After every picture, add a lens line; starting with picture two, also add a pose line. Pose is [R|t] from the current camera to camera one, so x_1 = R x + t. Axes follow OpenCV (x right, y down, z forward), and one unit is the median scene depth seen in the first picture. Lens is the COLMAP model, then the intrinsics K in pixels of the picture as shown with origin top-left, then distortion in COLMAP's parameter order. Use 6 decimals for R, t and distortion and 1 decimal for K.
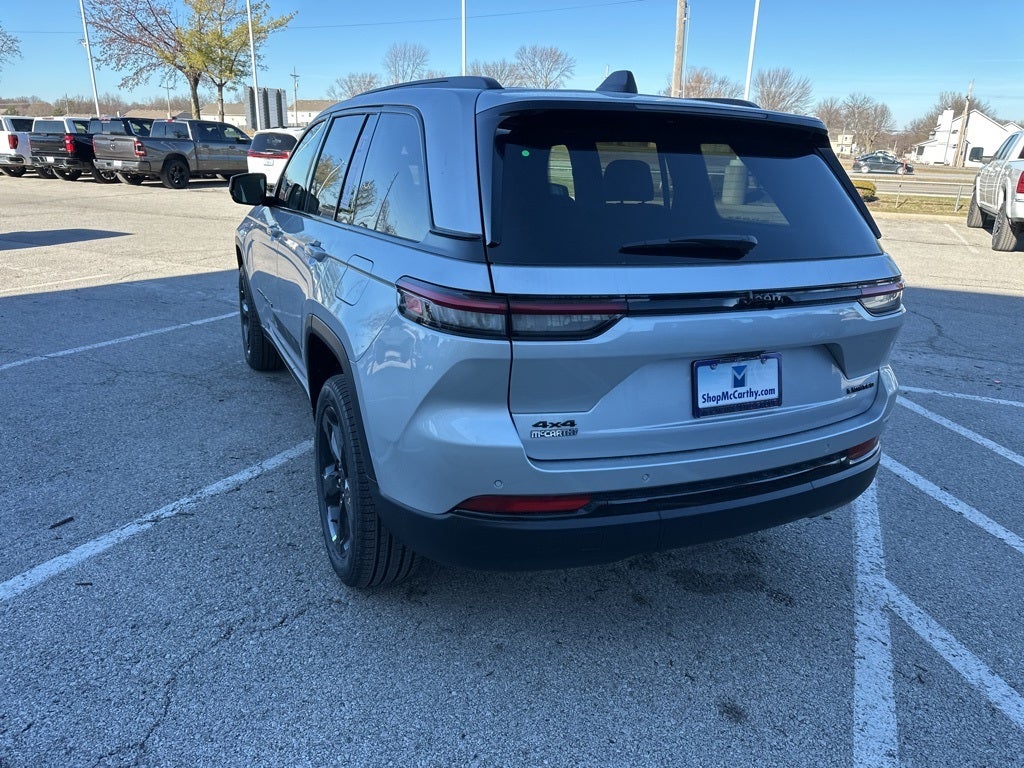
lens RADIAL K [[719.9, 0, 508.6], [0, 719.9, 381.6], [0, 0, 1]] dist [0.037977, -0.045819]
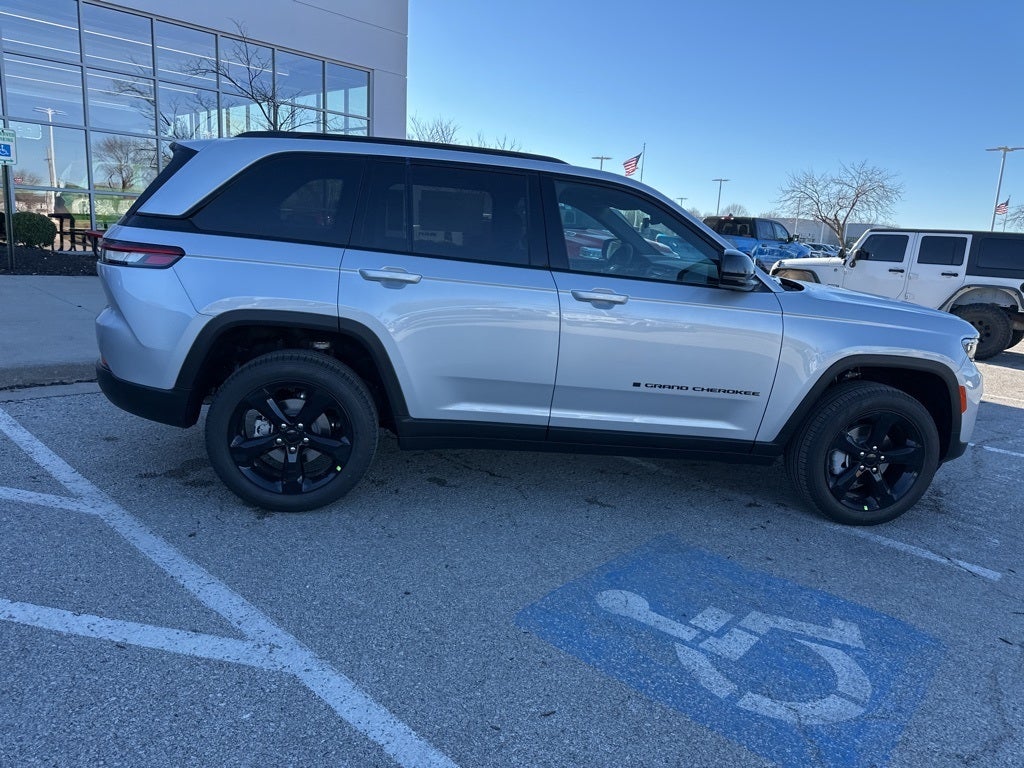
lens RADIAL K [[720.4, 0, 509.0], [0, 720.4, 367.7], [0, 0, 1]] dist [0.032097, -0.040747]
pose [[-0.290150, 0.128419, -0.948326, 1.327702], [-0.366879, 0.900314, 0.234168, -0.425084], [0.883863, 0.415864, -0.214111, 1.649935]]
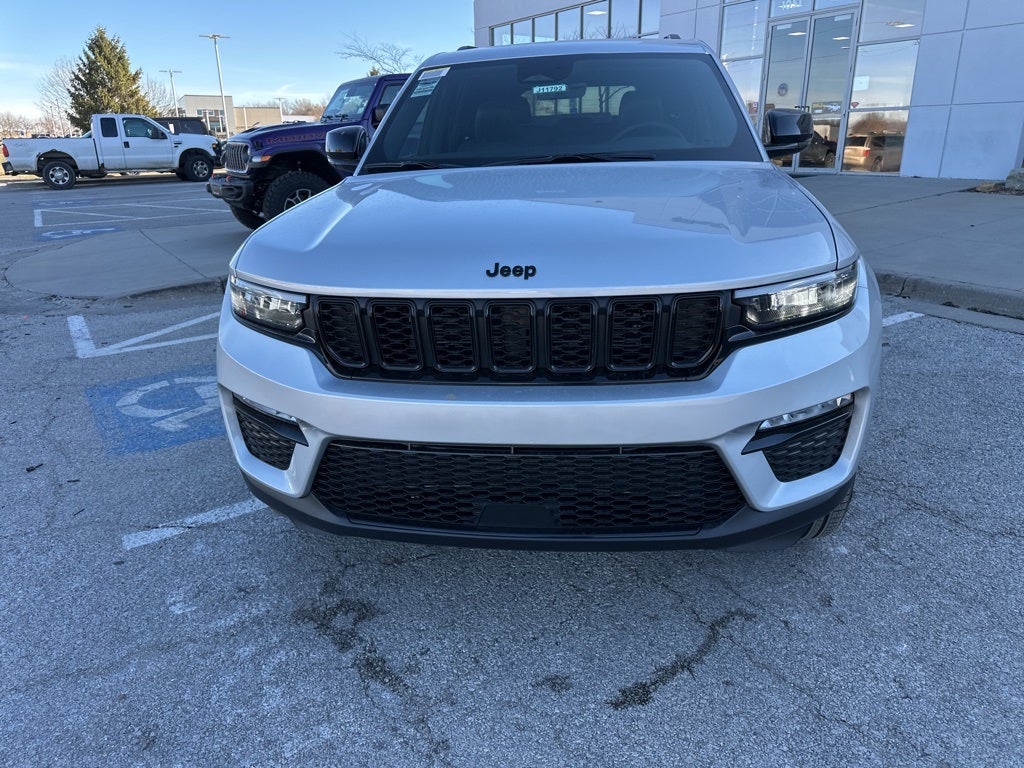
lens RADIAL K [[719.9, 0, 508.6], [0, 719.9, 381.6], [0, 0, 1]] dist [0.037977, -0.045819]
pose [[-0.849022, -0.183272, 0.495553, -0.732095], [0.160259, 0.804401, 0.572063, -0.736711], [-0.503467, 0.565111, -0.653583, 2.454207]]
